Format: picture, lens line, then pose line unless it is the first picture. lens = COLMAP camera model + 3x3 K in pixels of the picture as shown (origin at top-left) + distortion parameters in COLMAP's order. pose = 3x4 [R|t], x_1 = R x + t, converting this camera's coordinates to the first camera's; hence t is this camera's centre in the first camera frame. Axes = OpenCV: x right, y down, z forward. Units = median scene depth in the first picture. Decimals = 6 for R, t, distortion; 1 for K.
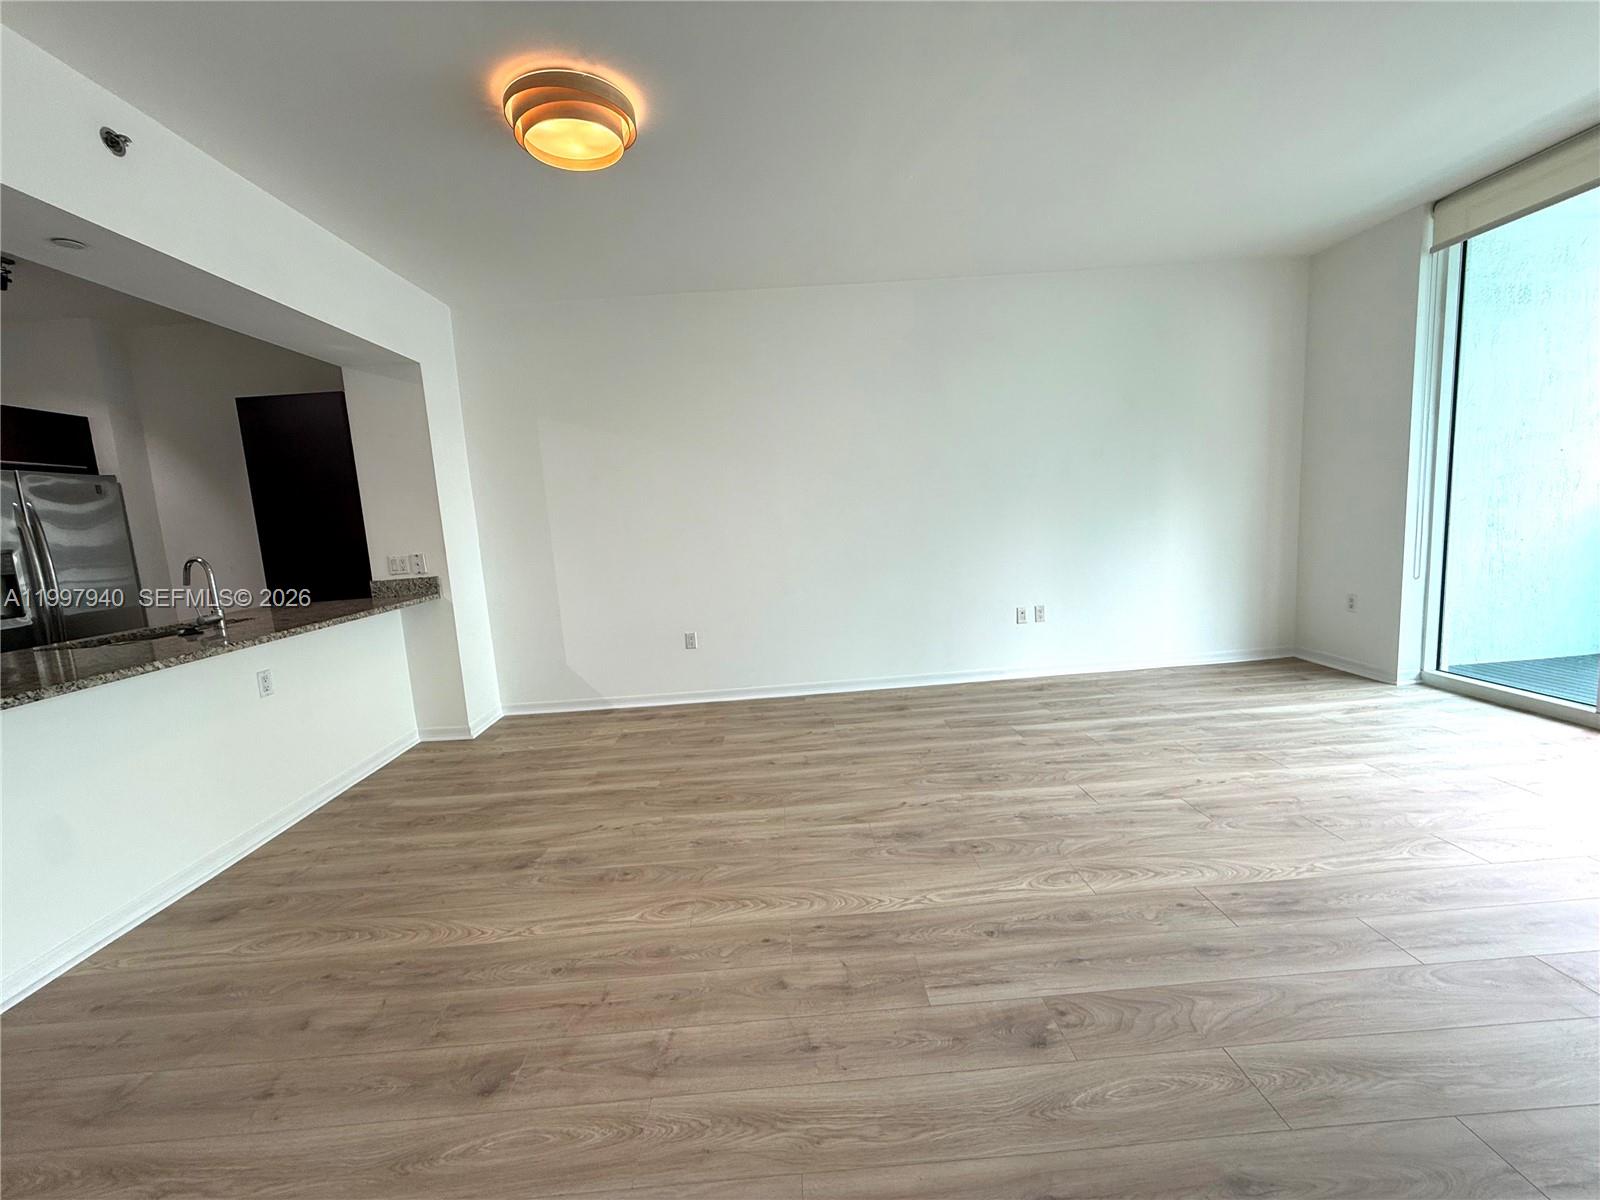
lens RADIAL K [[642.0, 0, 792.4], [0, 642.0, 604.6], [0, 0, 1]] dist [0.000779, 0.000369]
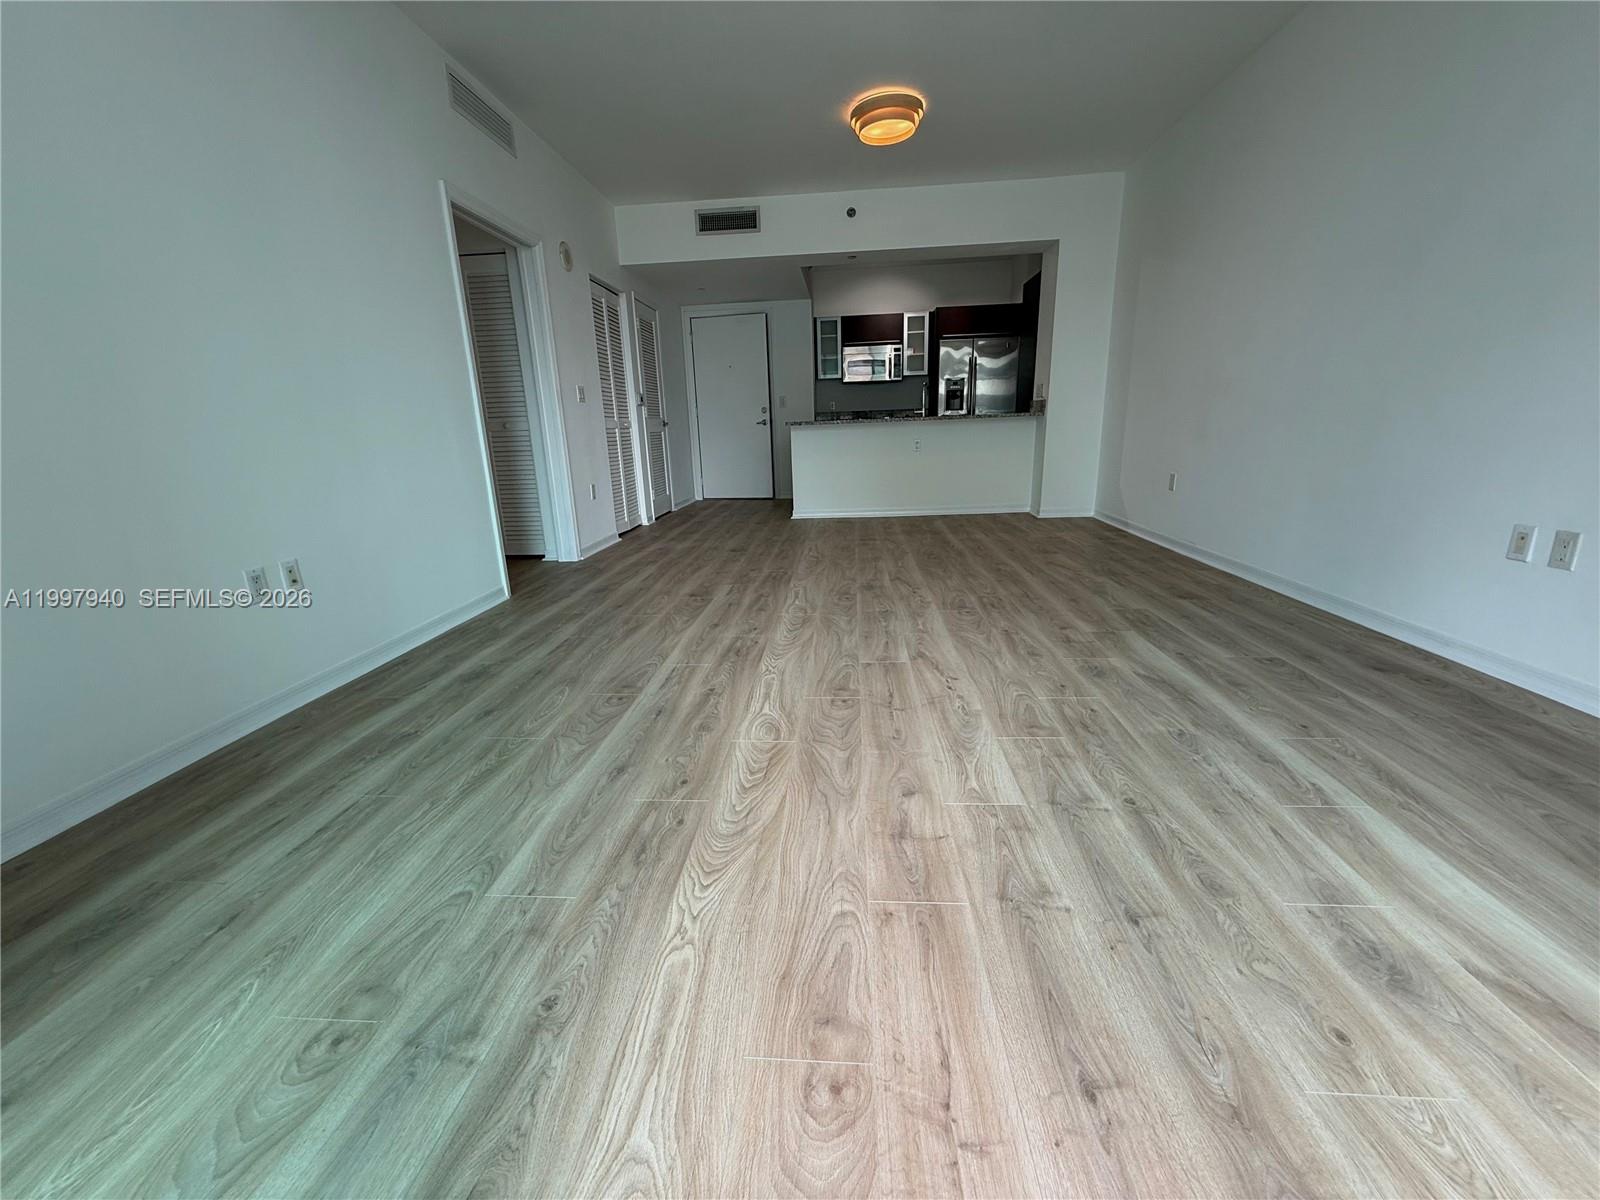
lens RADIAL K [[642.0, 0, 792.9], [0, 642.0, 593.6], [0, 0, 1]] dist [0.000779, 0.000369]
pose [[-0.115716, 0.322768, -0.939378, 1.139432], [-0.097806, 0.937432, 0.334148, -0.069058], [0.988455, 0.130543, -0.076907, 0.686641]]
